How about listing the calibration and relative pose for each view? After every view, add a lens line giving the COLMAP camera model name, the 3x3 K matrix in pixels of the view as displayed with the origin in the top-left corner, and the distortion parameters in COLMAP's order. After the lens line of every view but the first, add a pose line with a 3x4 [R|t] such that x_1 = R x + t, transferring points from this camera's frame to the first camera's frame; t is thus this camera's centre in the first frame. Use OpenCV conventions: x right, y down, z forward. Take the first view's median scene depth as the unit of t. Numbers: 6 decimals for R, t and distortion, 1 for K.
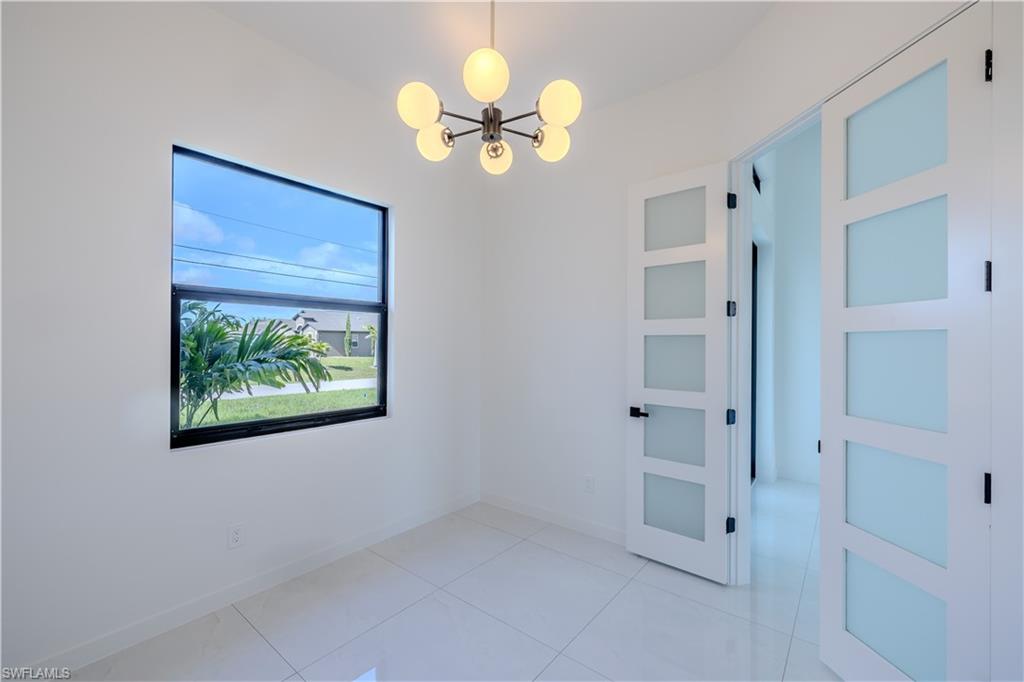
lens RADIAL K [[429.0, 0, 511.7], [0, 429.0, 340.0], [0, 0, 1]] dist [-0.000409, 0.000472]
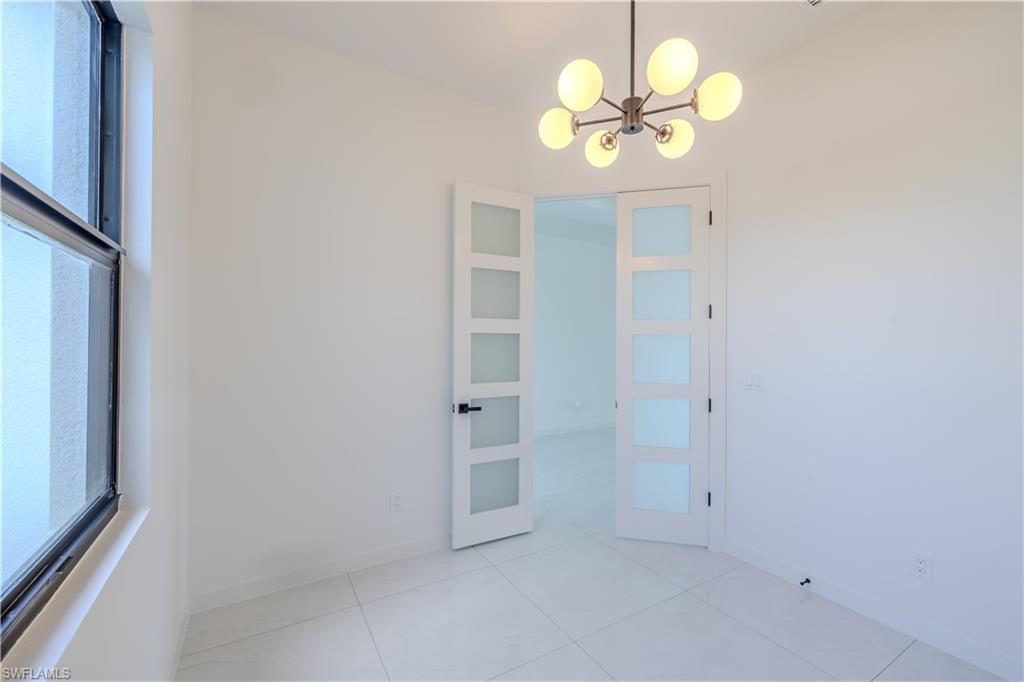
lens RADIAL K [[429.0, 0, 510.6], [0, 429.0, 342.5], [0, 0, 1]] dist [-0.000409, 0.000472]
pose [[0.353813, -0.004135, 0.935307, -0.632730], [-0.007102, 0.999950, 0.007107, 0.004179], [-0.935289, -0.009157, 0.353766, 0.547083]]
